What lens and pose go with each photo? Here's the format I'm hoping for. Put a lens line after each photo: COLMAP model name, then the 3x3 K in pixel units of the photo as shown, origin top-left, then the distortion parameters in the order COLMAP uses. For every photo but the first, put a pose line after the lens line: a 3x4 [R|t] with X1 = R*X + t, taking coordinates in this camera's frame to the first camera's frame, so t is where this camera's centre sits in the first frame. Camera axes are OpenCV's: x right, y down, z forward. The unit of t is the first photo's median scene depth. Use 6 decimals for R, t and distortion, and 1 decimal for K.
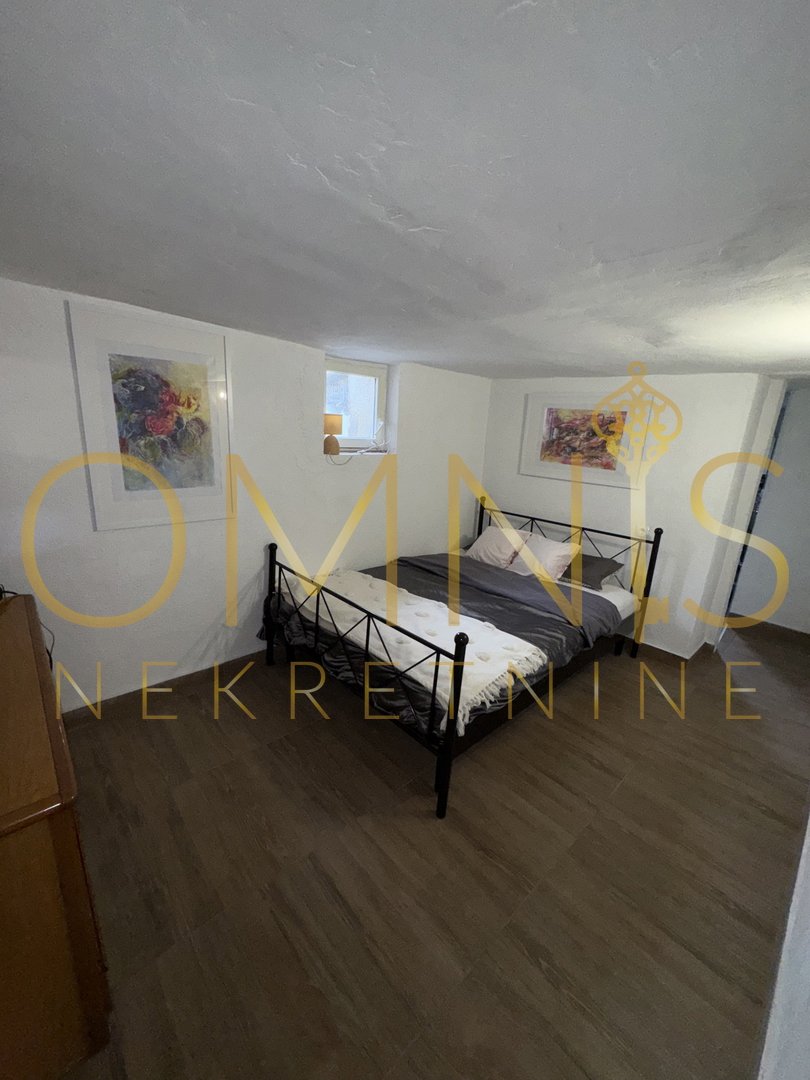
lens RADIAL K [[429.8, 0, 405.1], [0, 429.8, 535.4], [0, 0, 1]] dist [-0.004512, 0.000014]
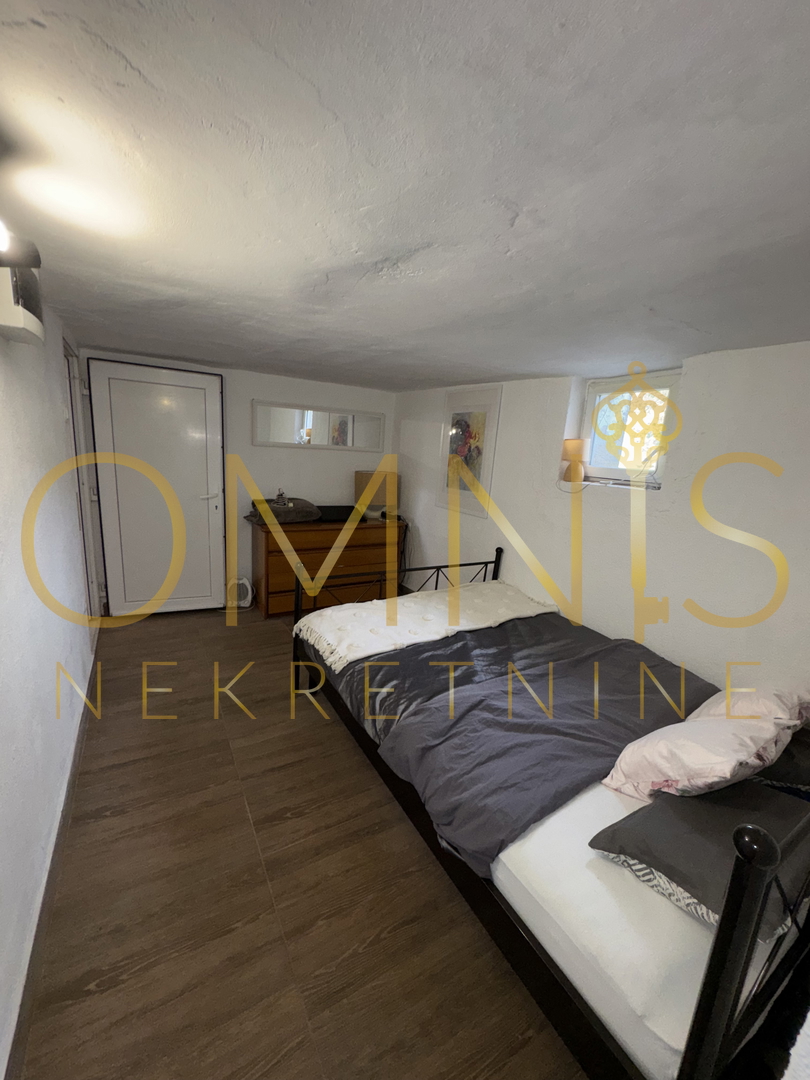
lens RADIAL K [[429.8, 0, 407.0], [0, 429.8, 541.4], [0, 0, 1]] dist [-0.004512, 0.000014]
pose [[-0.204818, 0.132556, -0.969783, 1.122838], [-0.318827, 0.927717, 0.194142, -0.183815], [0.925418, 0.348957, -0.147750, 1.153102]]
